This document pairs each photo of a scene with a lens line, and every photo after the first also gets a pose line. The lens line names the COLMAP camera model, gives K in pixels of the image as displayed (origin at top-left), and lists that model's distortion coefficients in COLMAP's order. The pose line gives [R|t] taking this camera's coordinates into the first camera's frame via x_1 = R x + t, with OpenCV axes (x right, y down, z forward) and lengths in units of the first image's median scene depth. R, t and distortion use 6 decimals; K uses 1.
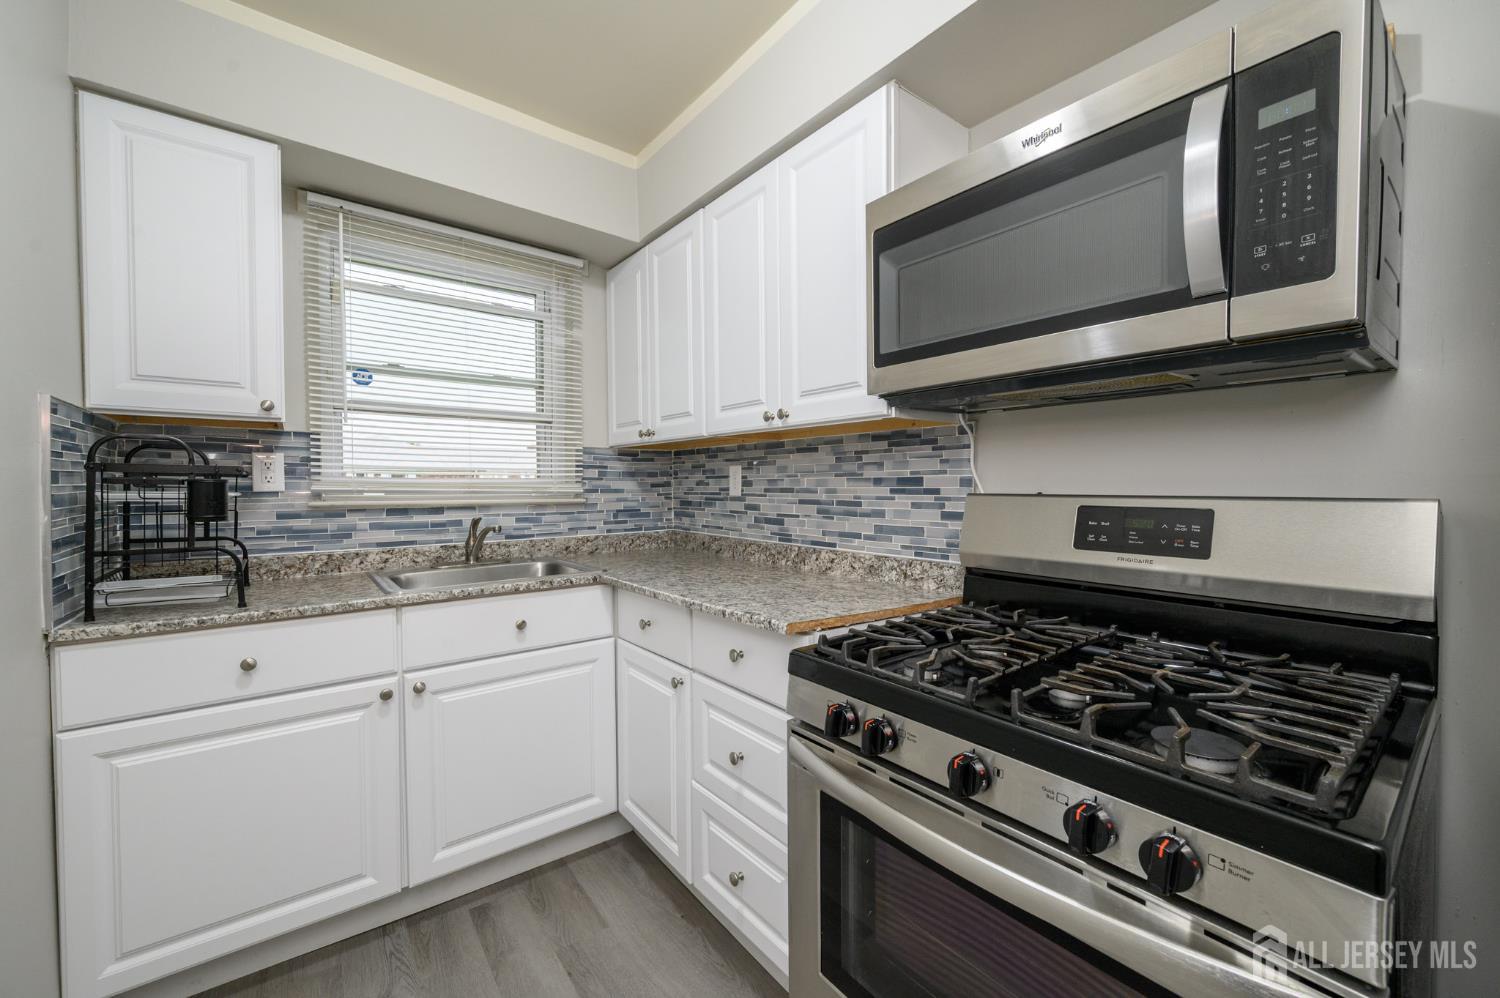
lens RADIAL K [[586.1, 0, 746.1], [0, 586.1, 496.9], [0, 0, 1]] dist [-0.001572, -0.000240]
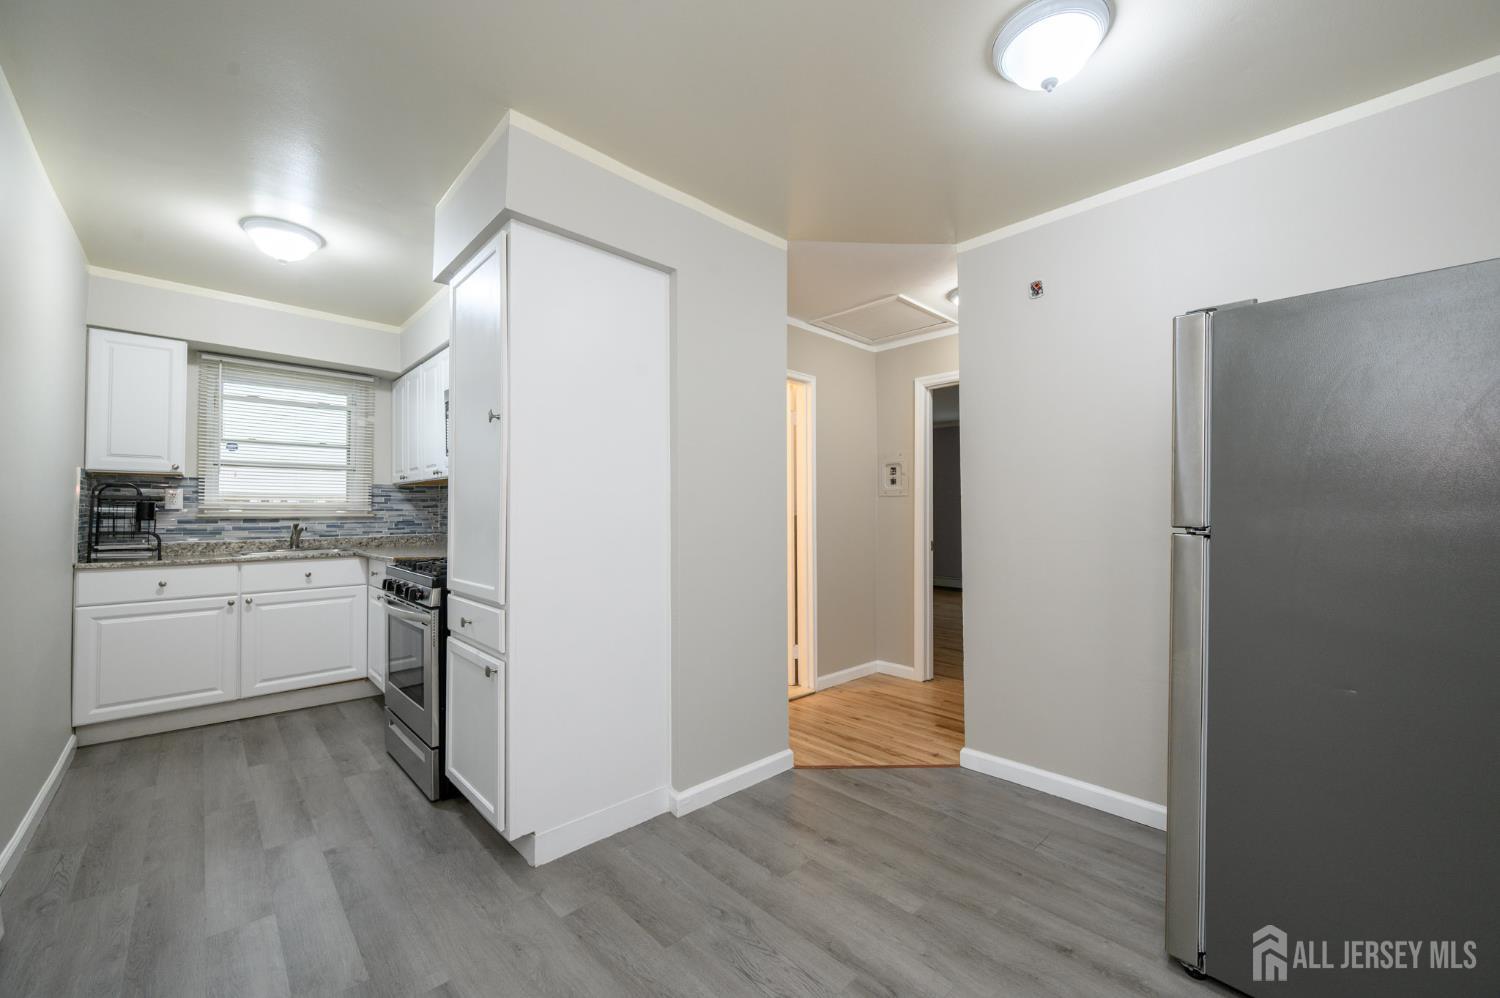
lens RADIAL K [[586.1, 0, 753.2], [0, 586.1, 495.9], [0, 0, 1]] dist [-0.001572, -0.000240]
pose [[0.990843, 0.001425, 0.135015, 0.760309], [0.004932, 0.998895, -0.046732, 0.044045], [-0.134932, 0.046970, 0.989741, -1.089272]]
